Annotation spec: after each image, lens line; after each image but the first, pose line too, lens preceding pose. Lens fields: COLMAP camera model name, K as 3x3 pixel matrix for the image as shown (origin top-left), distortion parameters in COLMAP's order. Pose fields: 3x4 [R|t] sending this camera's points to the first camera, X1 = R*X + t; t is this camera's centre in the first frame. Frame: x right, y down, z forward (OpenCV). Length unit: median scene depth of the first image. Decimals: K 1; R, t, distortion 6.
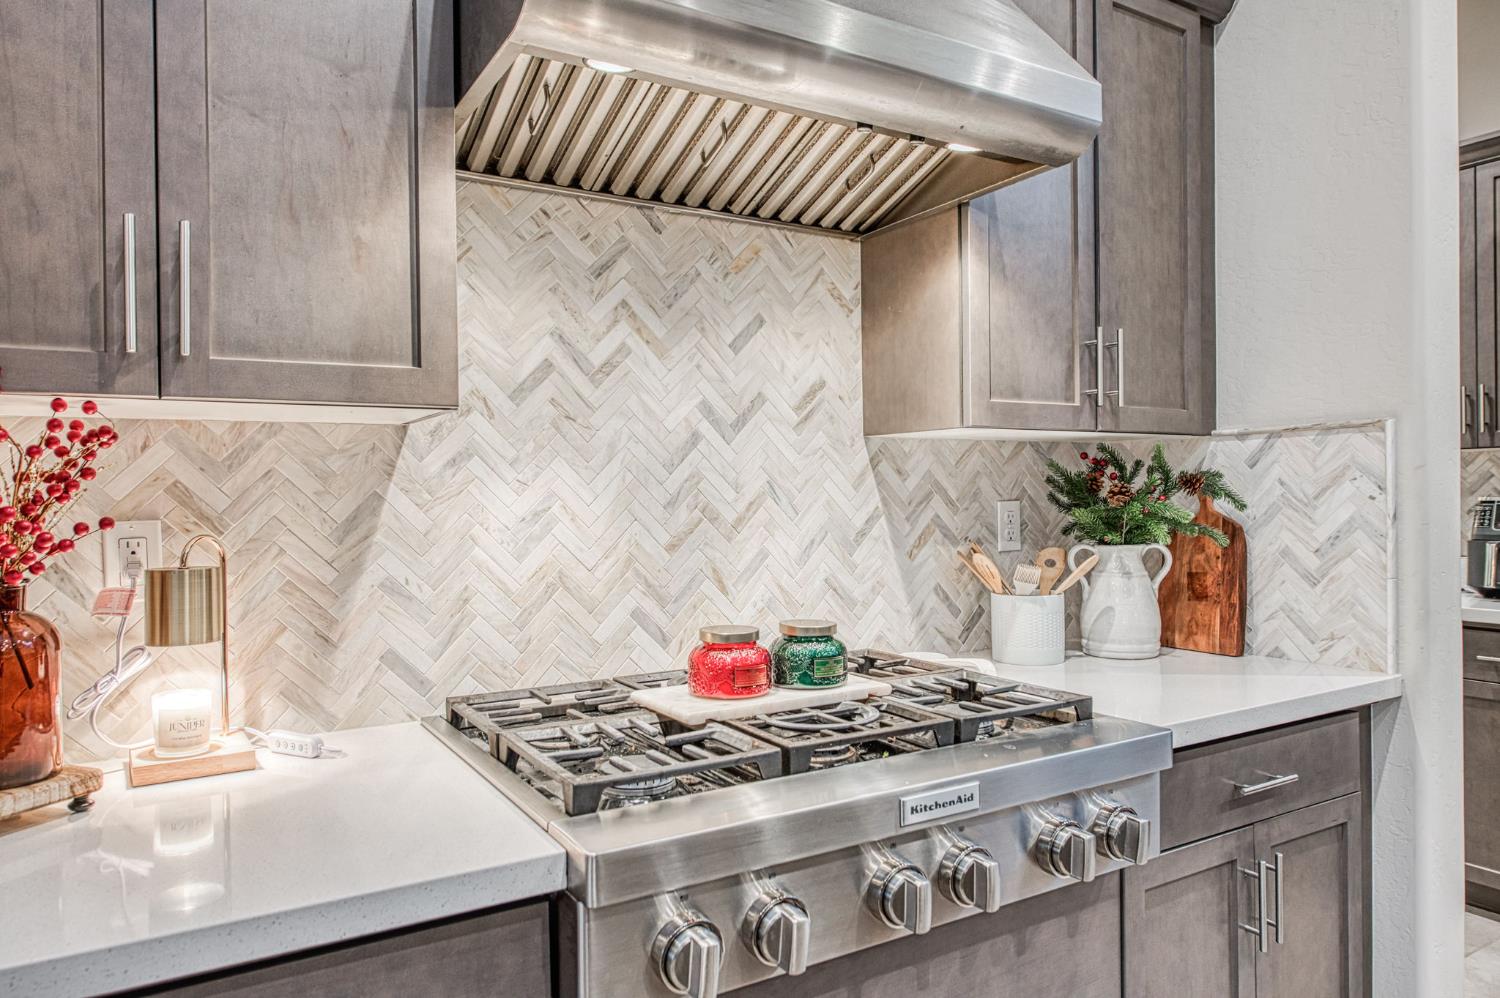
lens RADIAL K [[985.9, 0, 747.3], [0, 985.9, 496.0], [0, 0, 1]] dist [0.000096, 0.001555]
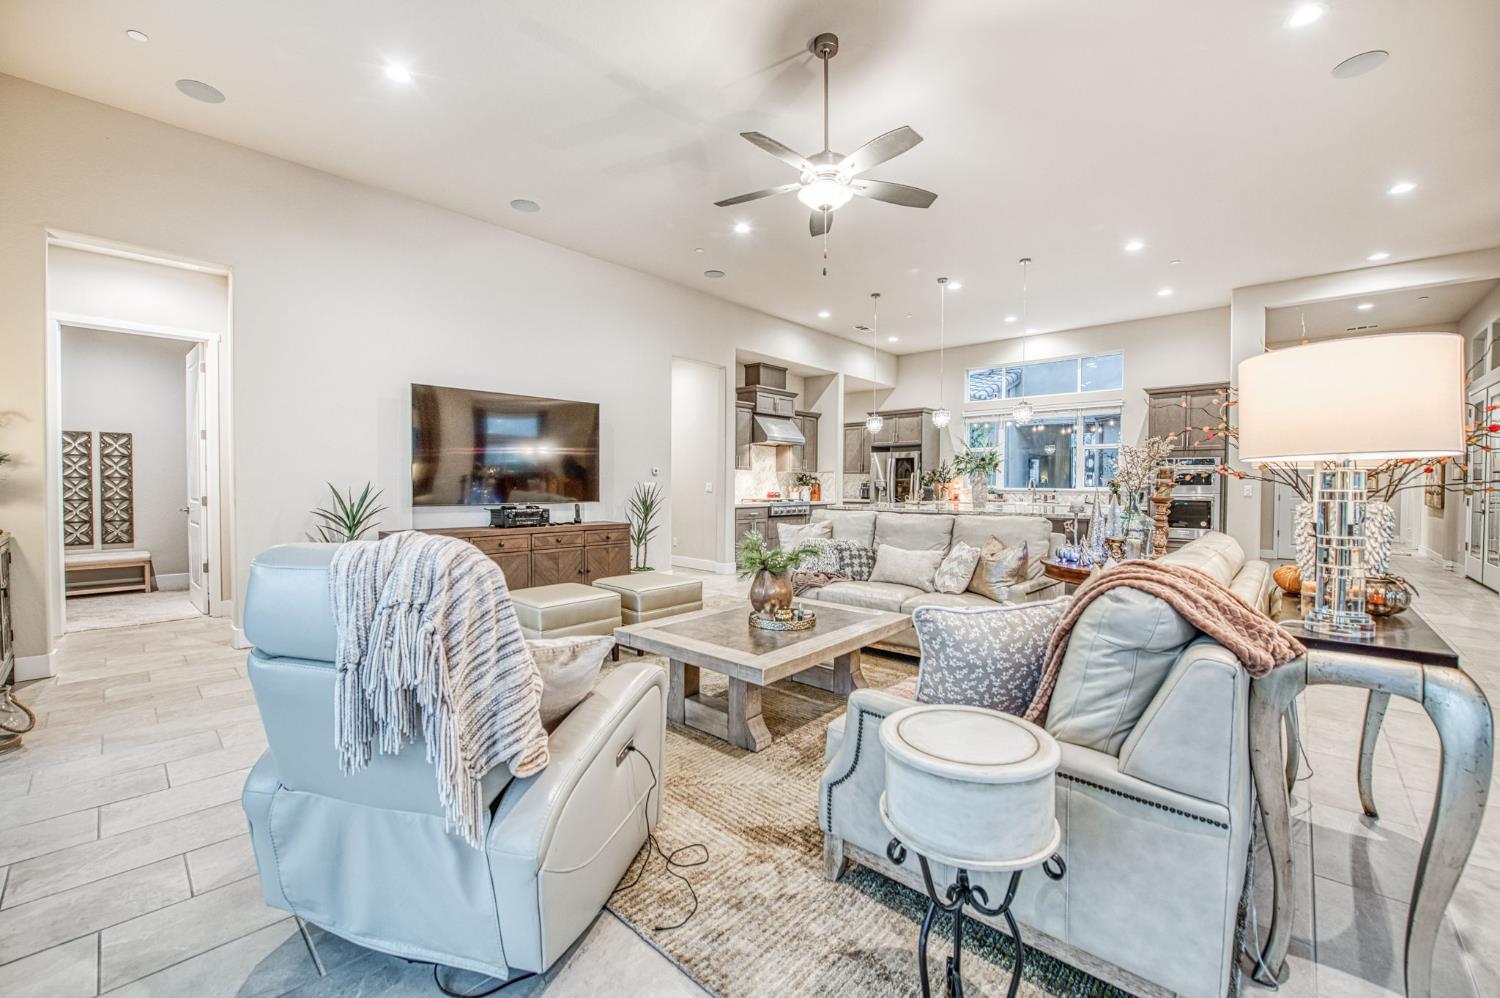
lens RADIAL K [[600.2, 0, 749.0], [0, 600.2, 496.4], [0, 0, 1]] dist [-0.019132, -0.001521]
pose [[0.957708, 0.008931, 0.287603, -1.637285], [-0.014281, 0.999762, 0.016511, 0.068112], [-0.287387, -0.019920, 0.957607, -3.955690]]
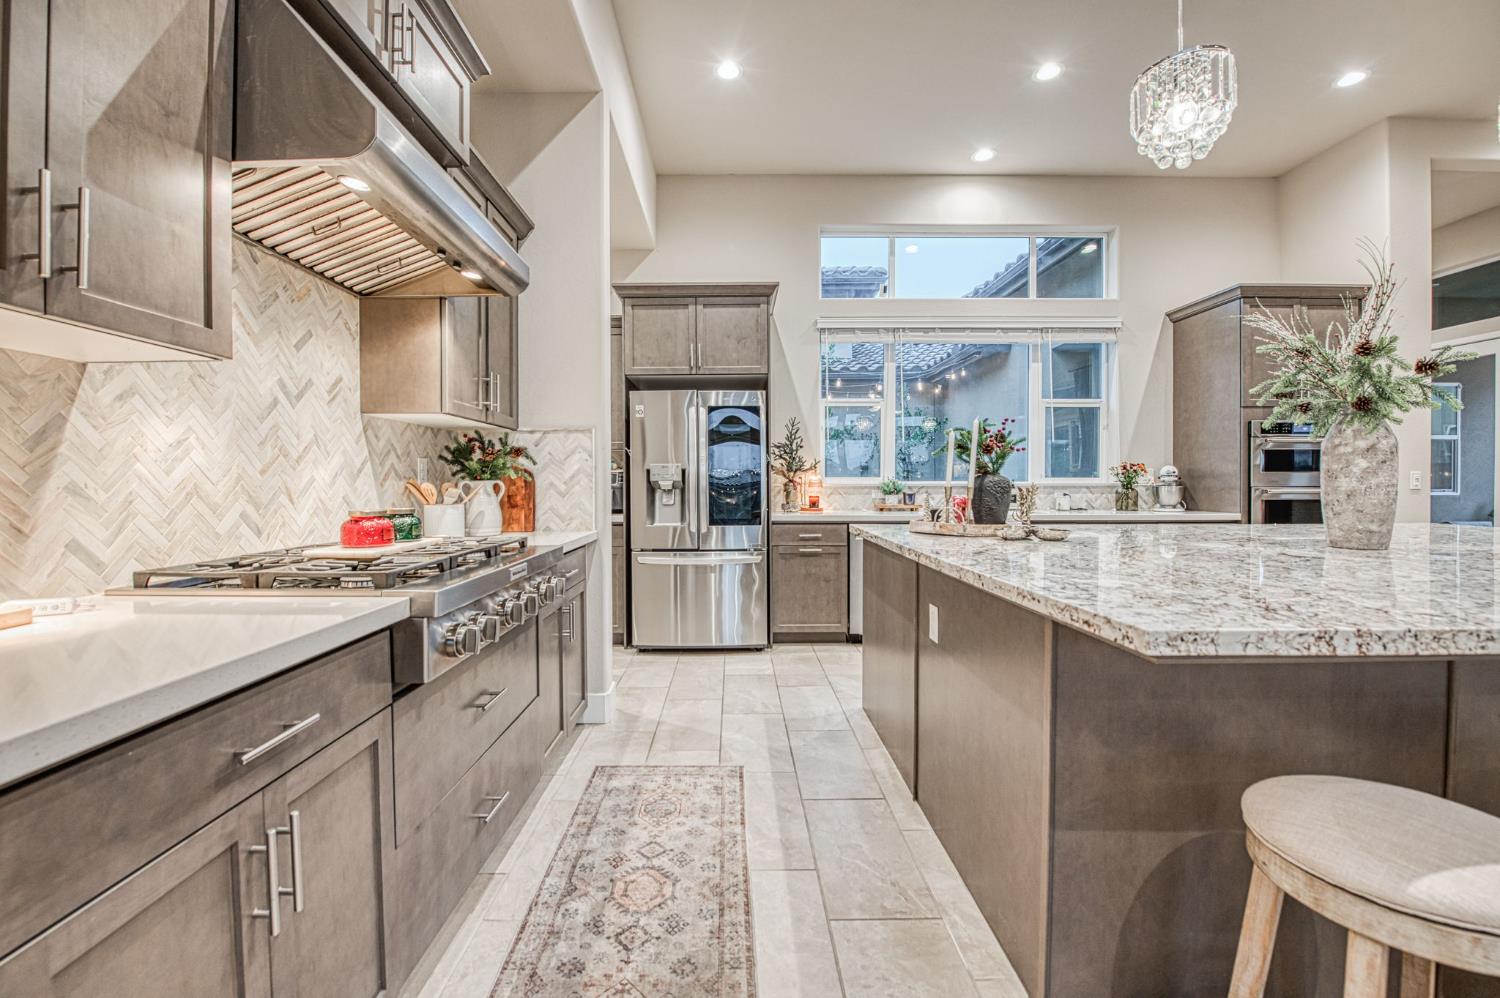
lens RADIAL K [[600.2, 0, 748.7], [0, 600.2, 495.7], [0, 0, 1]] dist [-0.019132, -0.001521]
pose [[0.501063, -0.010892, 0.865342, -0.482248], [0.002442, 0.999935, 0.011172, 0.078732], [-0.865407, -0.003485, 0.501057, -0.104486]]
